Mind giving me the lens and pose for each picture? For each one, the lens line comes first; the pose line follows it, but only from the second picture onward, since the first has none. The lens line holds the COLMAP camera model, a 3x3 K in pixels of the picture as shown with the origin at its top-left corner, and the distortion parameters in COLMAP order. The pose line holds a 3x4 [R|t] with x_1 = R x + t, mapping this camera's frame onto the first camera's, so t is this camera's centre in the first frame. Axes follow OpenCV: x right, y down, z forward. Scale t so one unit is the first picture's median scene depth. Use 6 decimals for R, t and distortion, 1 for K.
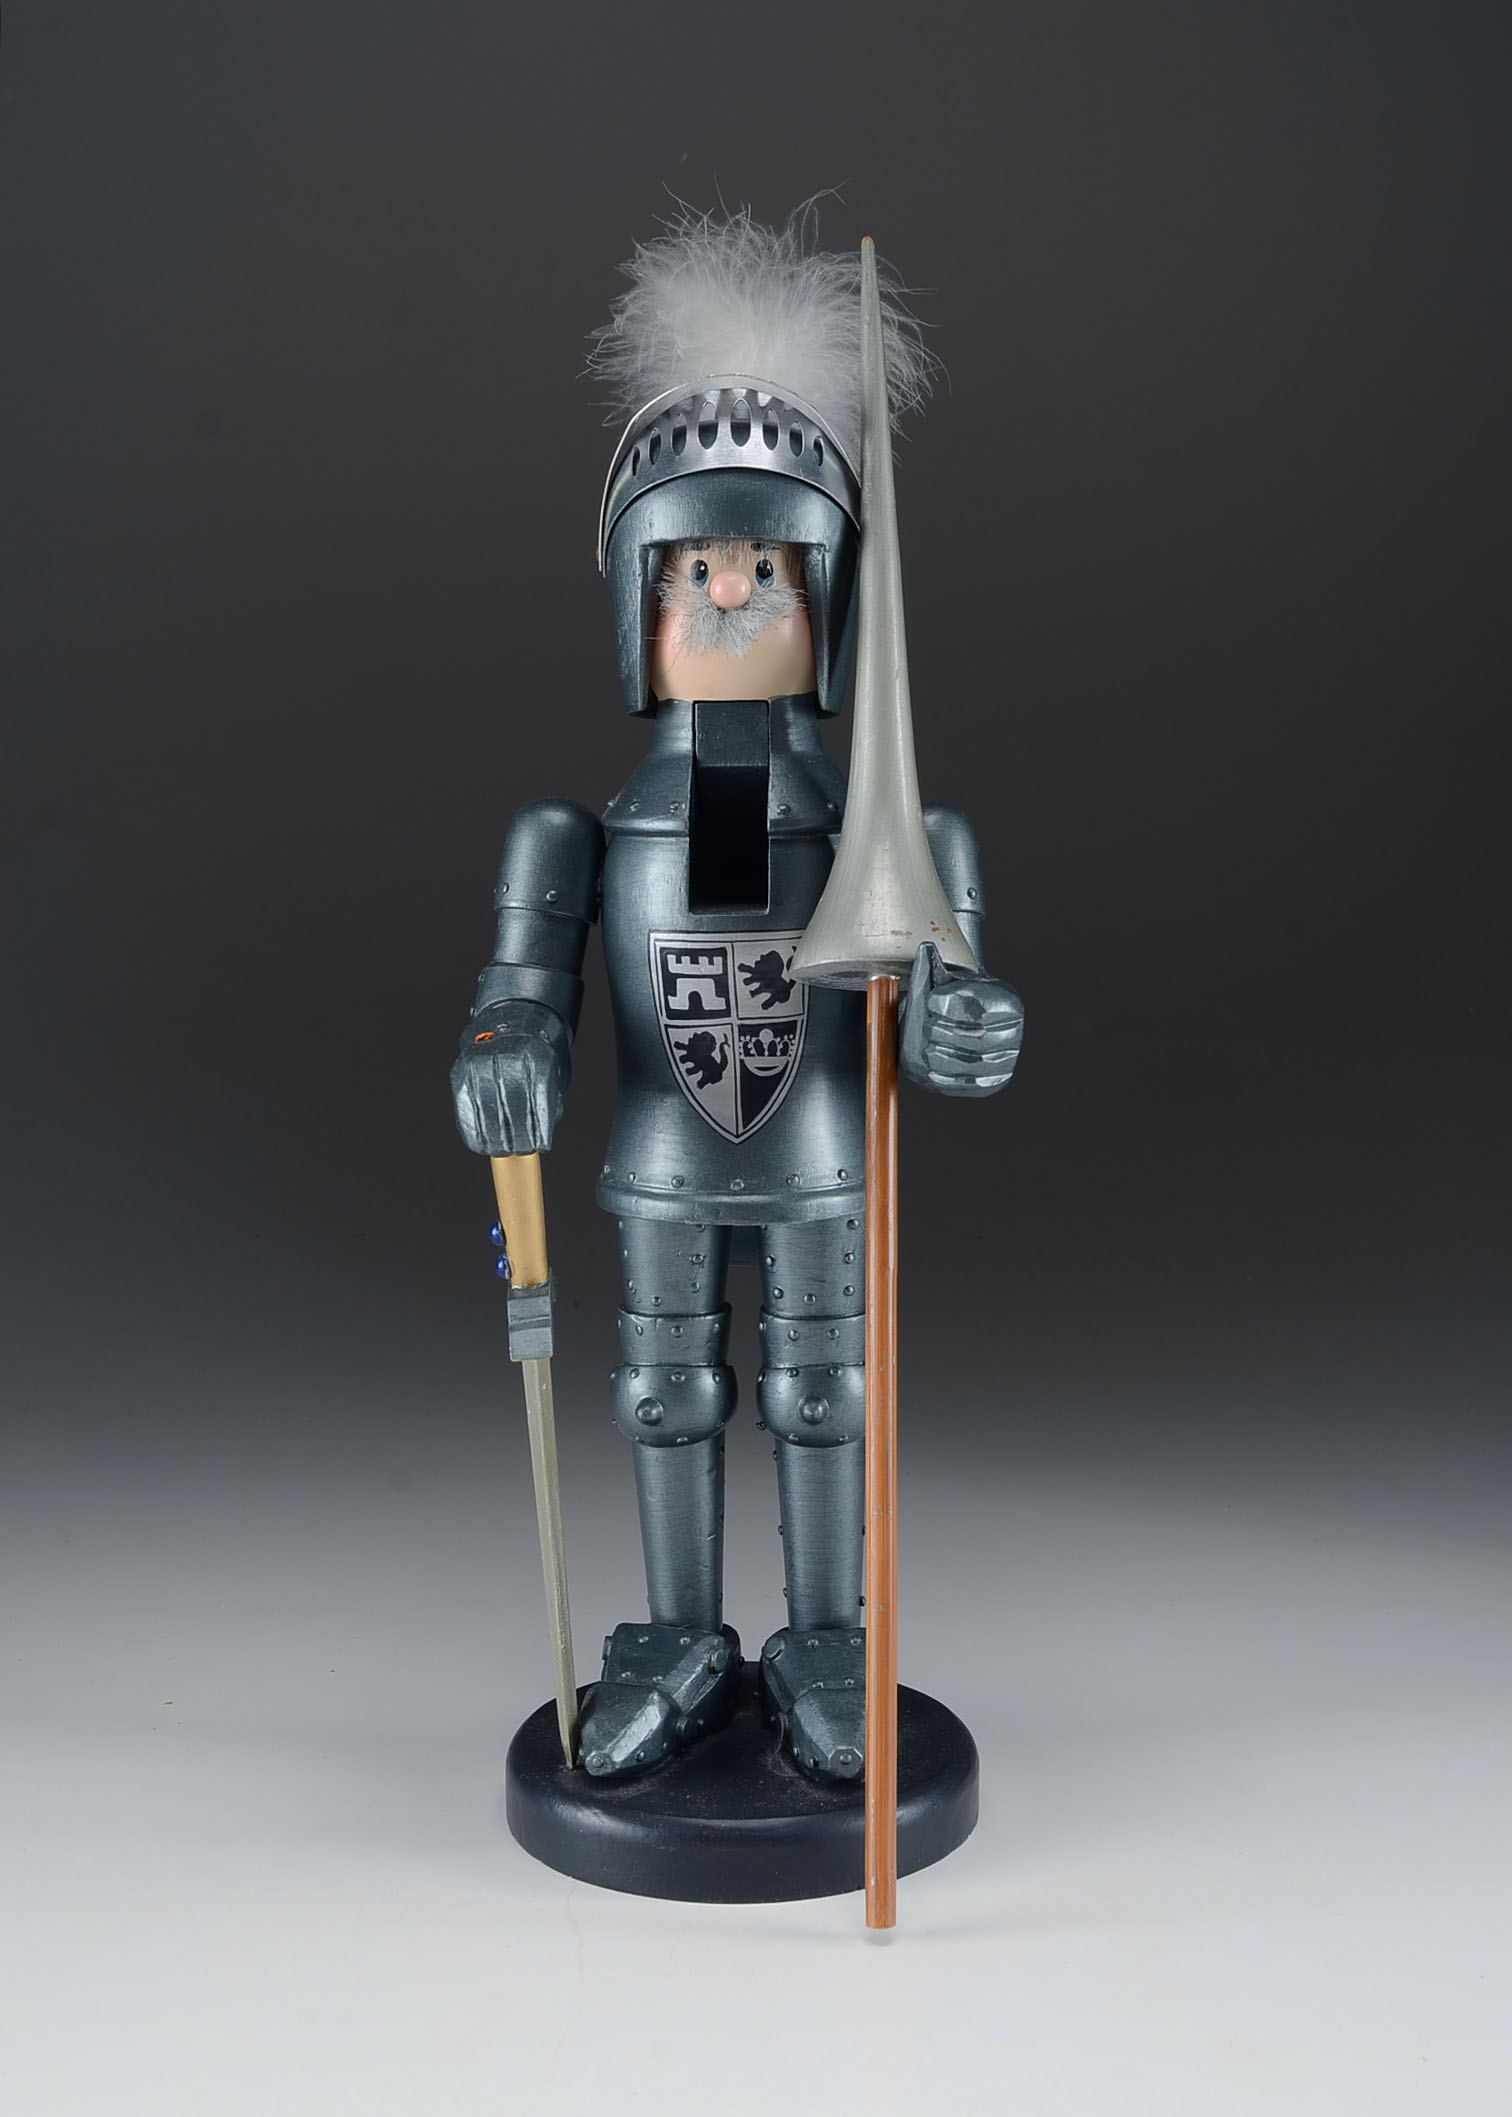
lens RADIAL K [[2749.4, 0, 791.2], [0, 2749.4, 1054.3], [0, 0, 1]] dist [-0.044346, -0.016862]
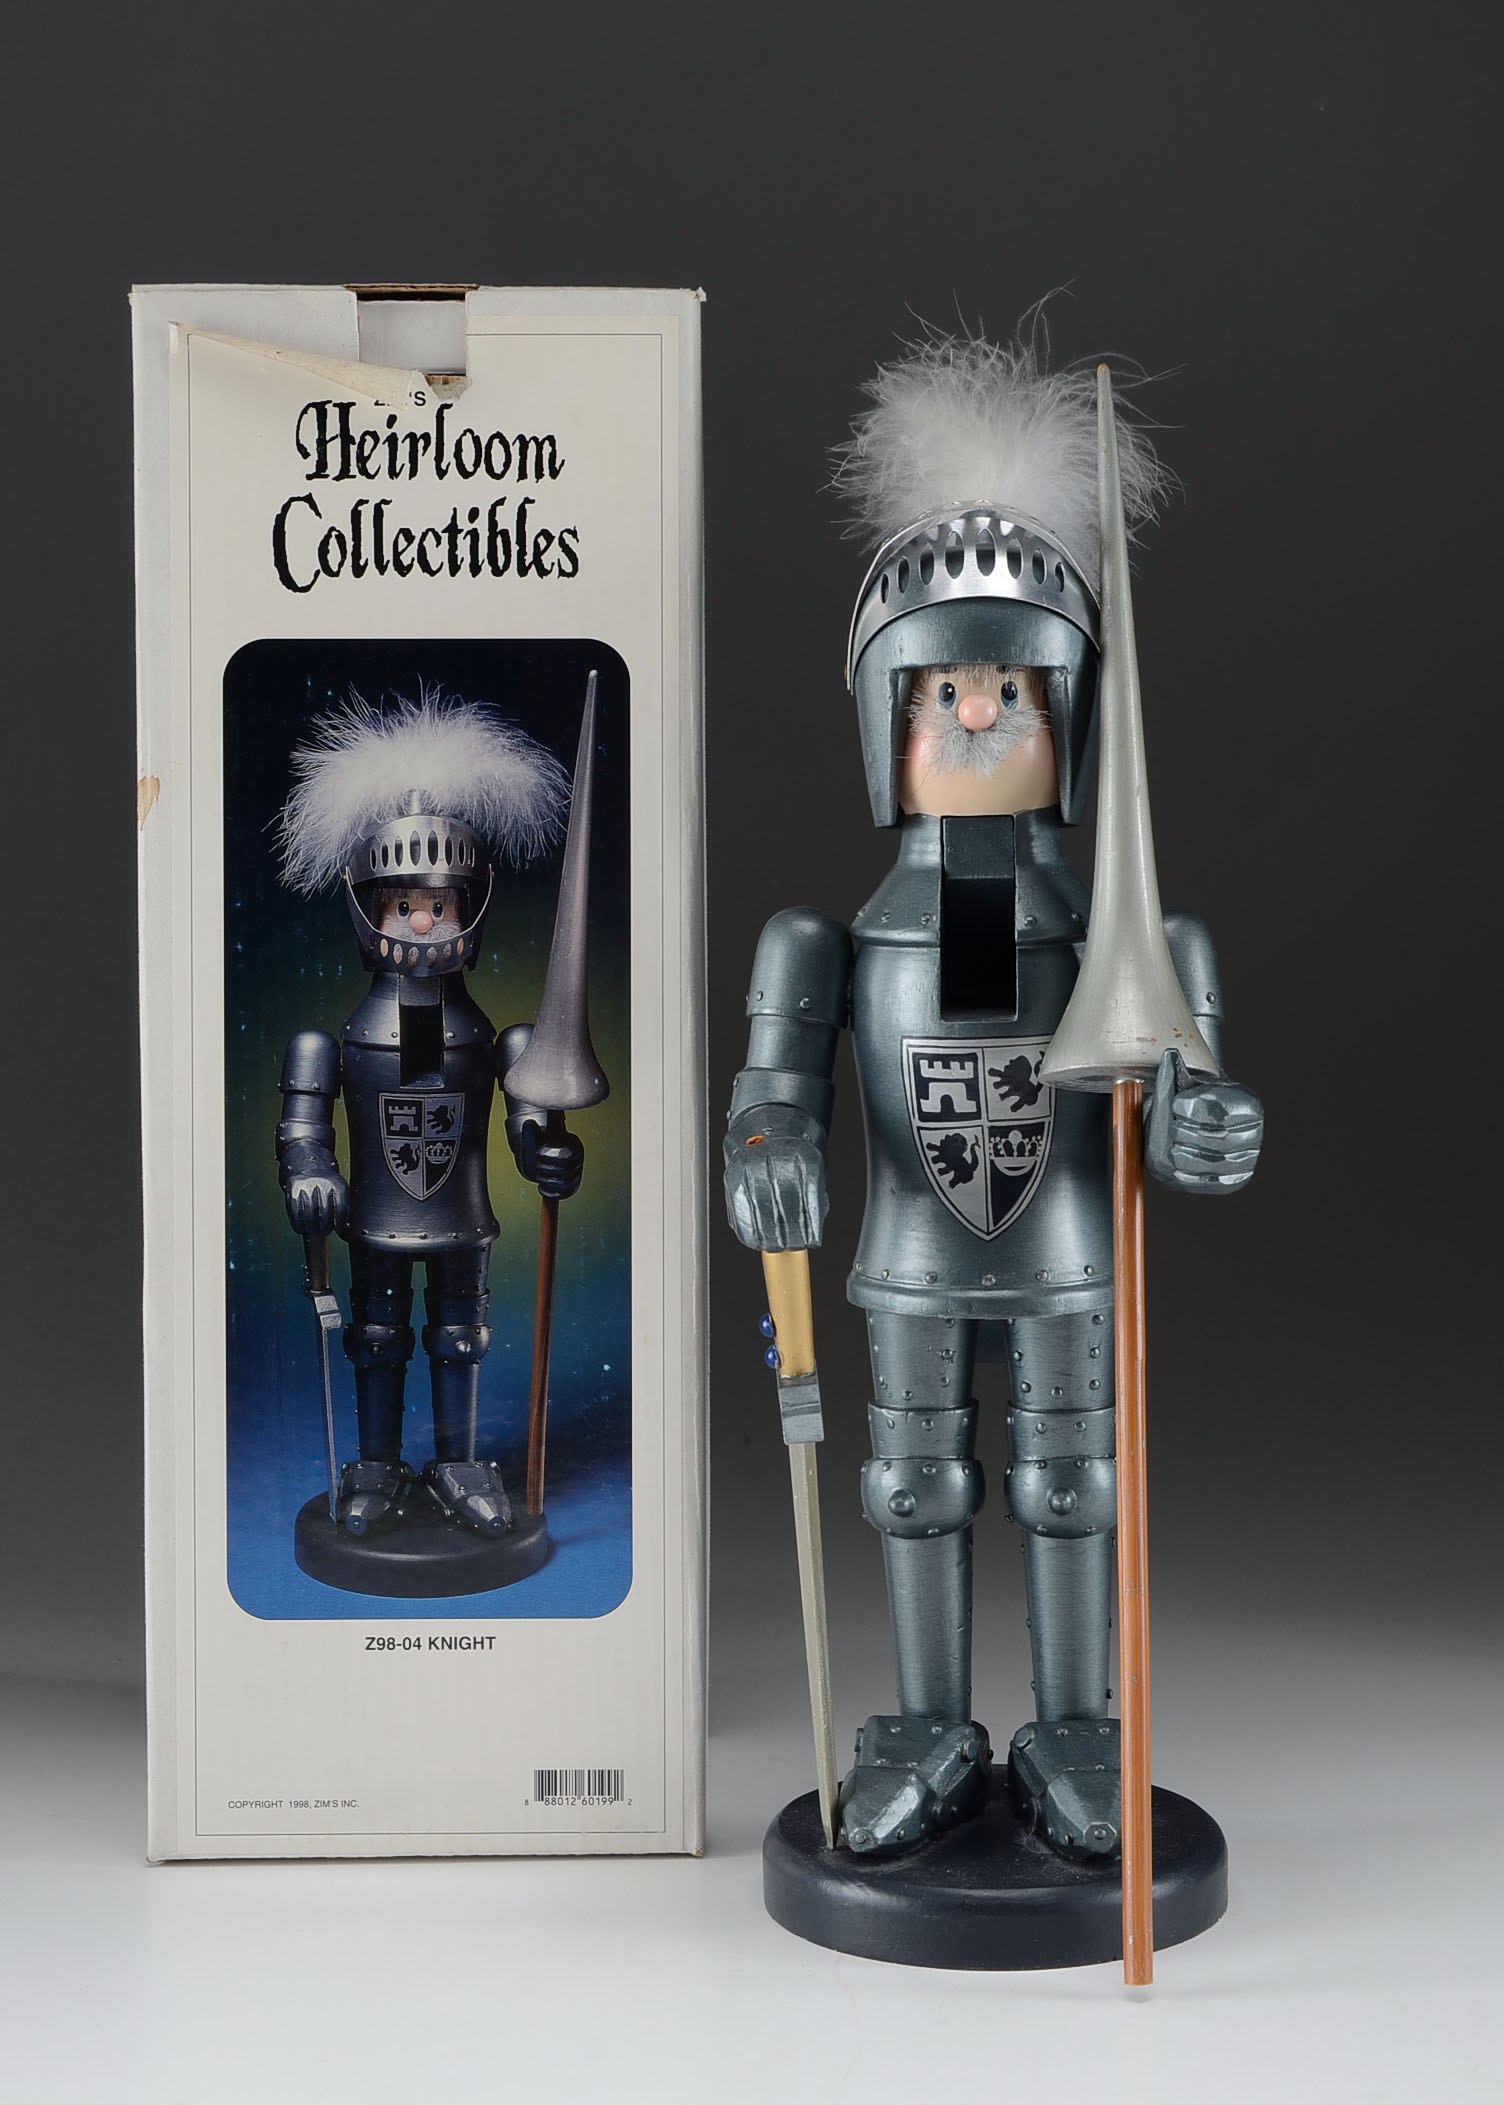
lens RADIAL K [[4515.4, 0, 718.3], [0, 4515.4, 959.0], [0, 0, 1]] dist [0.049275, -0.033125]
pose [[0.999489, -0.007555, -0.031049, -0.067850], [0.006283, 0.999144, -0.040882, -0.004823], [0.031331, 0.040666, 0.998681, -0.717821]]
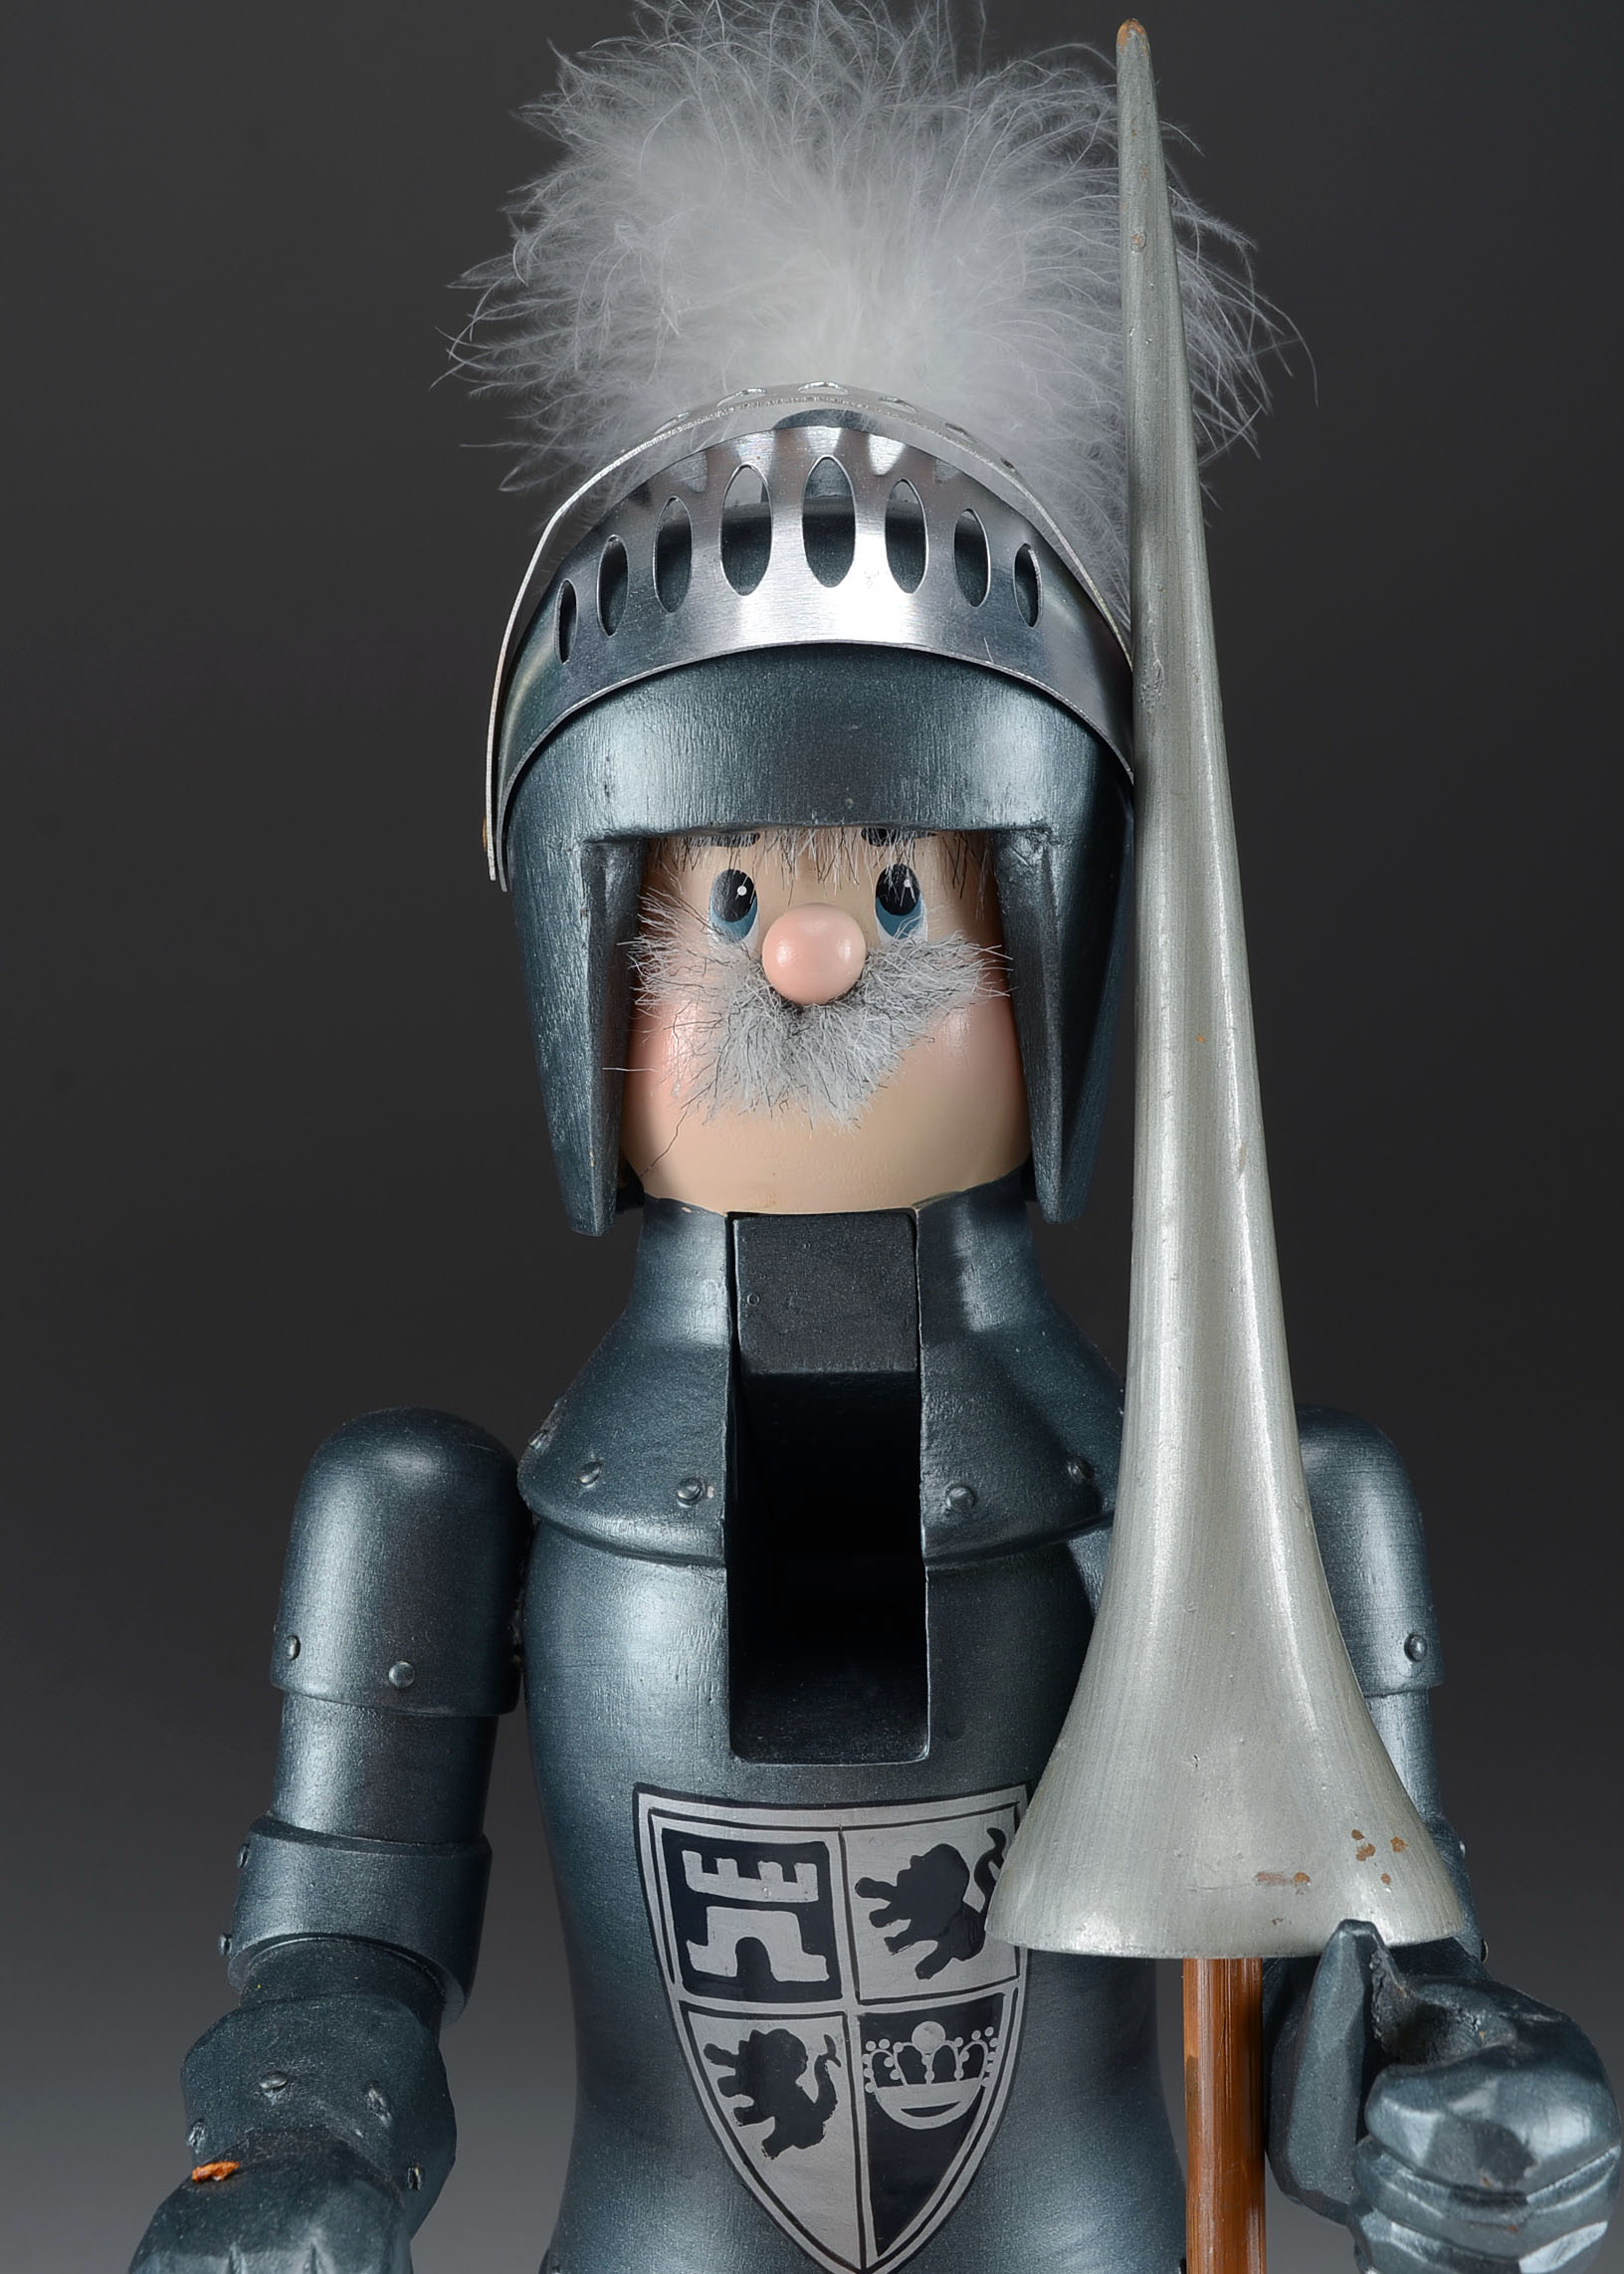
lens RADIAL K [[2932.4, 0, 812.0], [0, 2932.4, 1137.0], [0, 0, 1]] dist [-0.019058, -0.062848]
pose [[0.999568, -0.023776, -0.017290, -0.015649], [0.025044, 0.996699, 0.077232, -0.174045], [0.015396, -0.077631, 0.996863, 0.574193]]
